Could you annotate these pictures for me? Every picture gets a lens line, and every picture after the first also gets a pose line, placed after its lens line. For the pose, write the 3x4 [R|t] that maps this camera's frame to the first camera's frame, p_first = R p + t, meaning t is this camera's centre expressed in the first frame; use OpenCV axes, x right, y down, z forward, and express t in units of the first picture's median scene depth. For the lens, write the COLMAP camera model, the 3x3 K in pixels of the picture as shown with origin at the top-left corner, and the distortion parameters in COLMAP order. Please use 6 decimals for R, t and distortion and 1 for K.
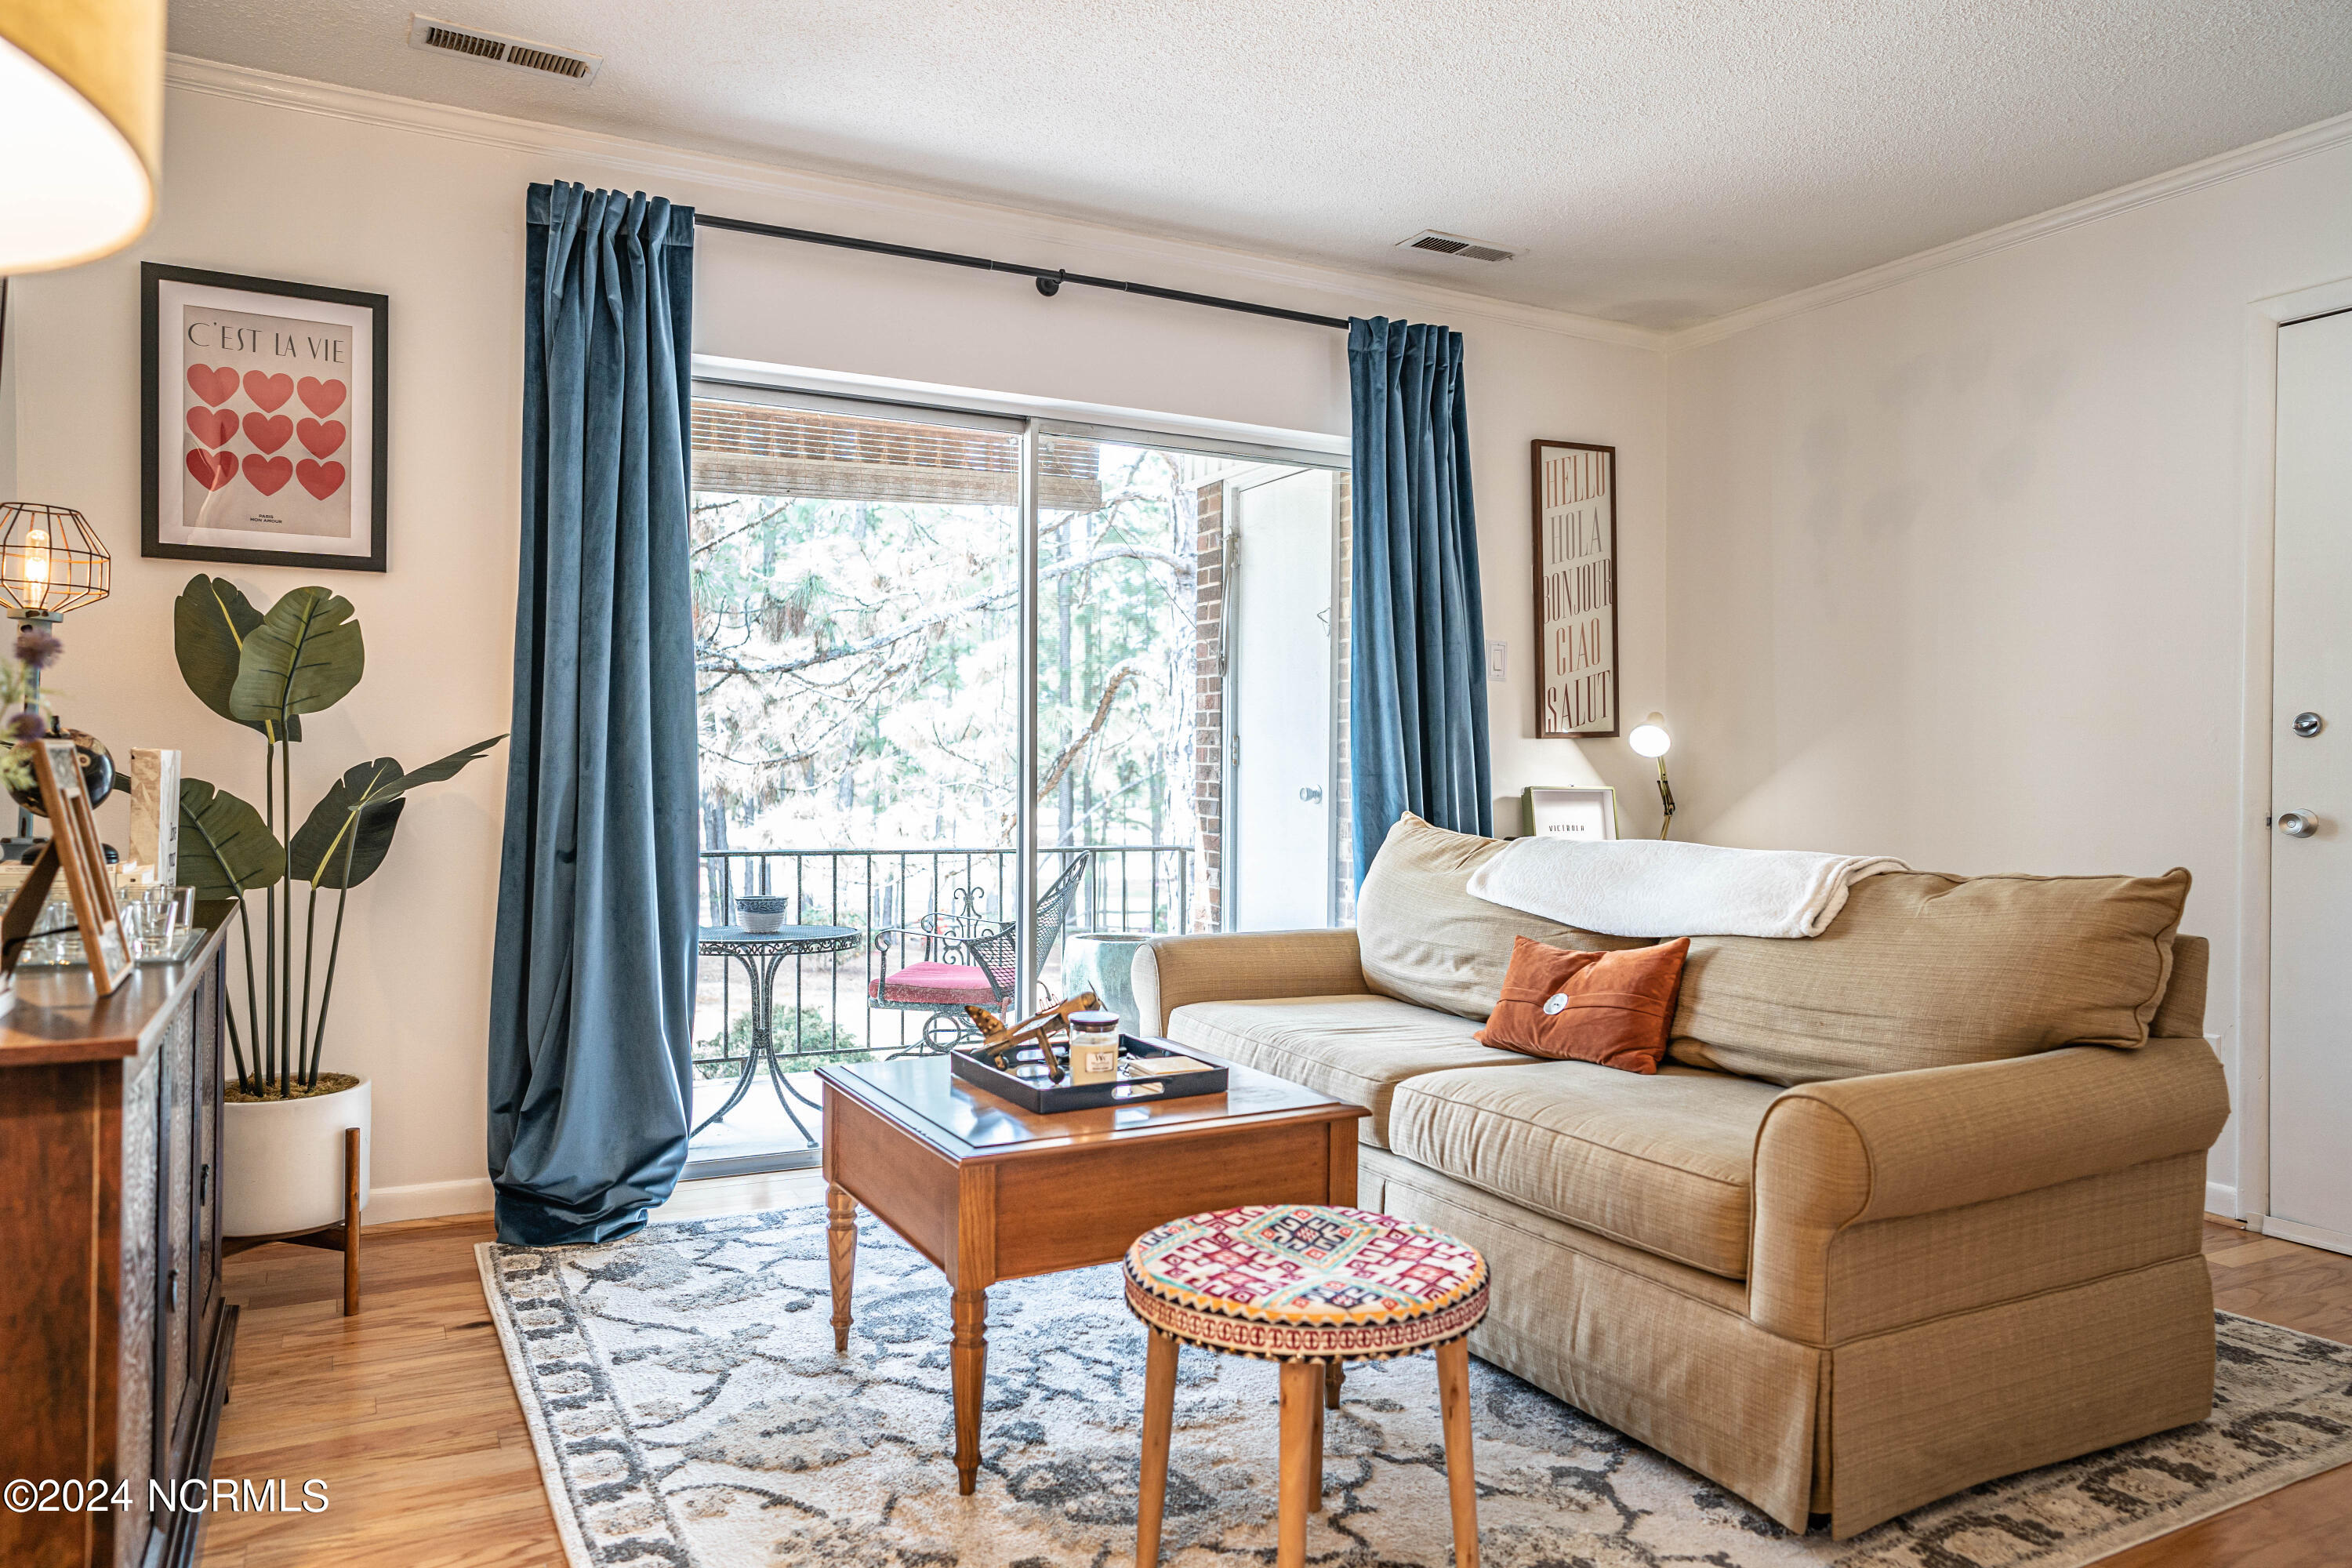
lens RADIAL K [[1555.9, 0, 1159.8], [0, 1555.9, 788.7], [0, 0, 1]] dist [-0.042890, 0.052531]
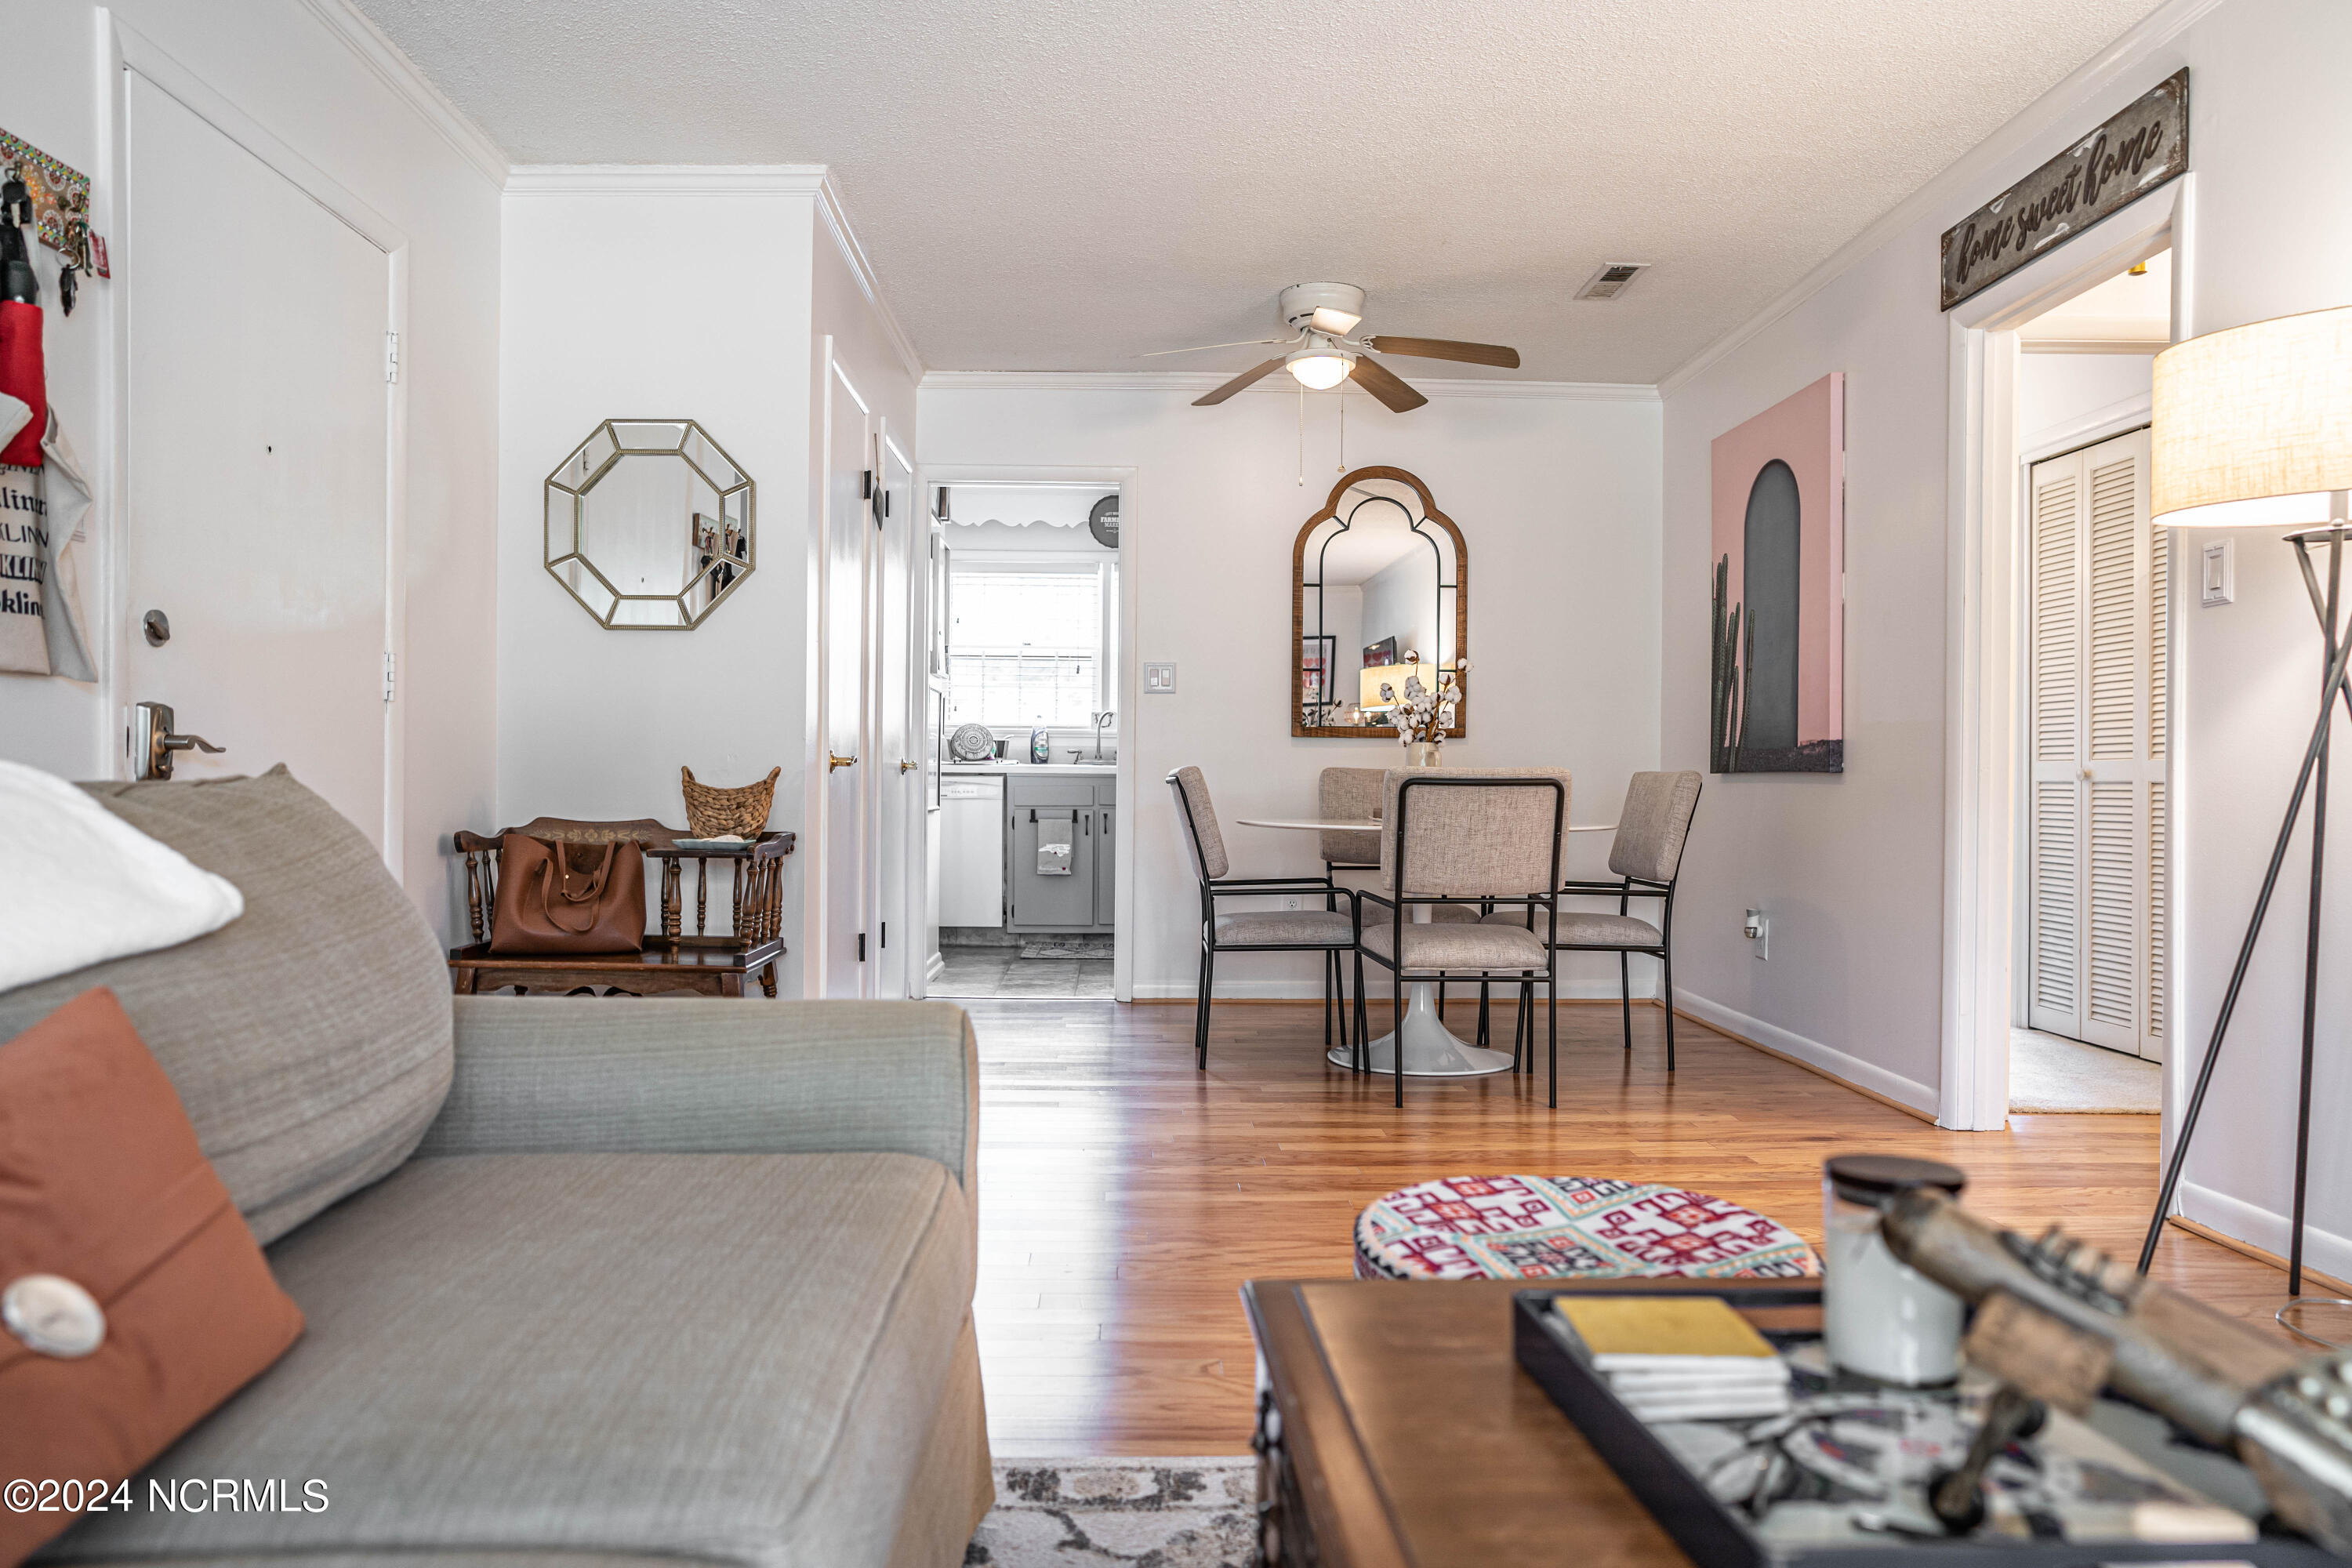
lens RADIAL K [[1555.9, 0, 1162.3], [0, 1555.9, 787.6], [0, 0, 1]] dist [-0.042890, 0.052531]
pose [[-0.896570, -0.015454, 0.442633, -0.037203], [-0.009054, 0.999822, 0.016570, 0.037677], [-0.442810, 0.010849, -0.896550, 1.111182]]
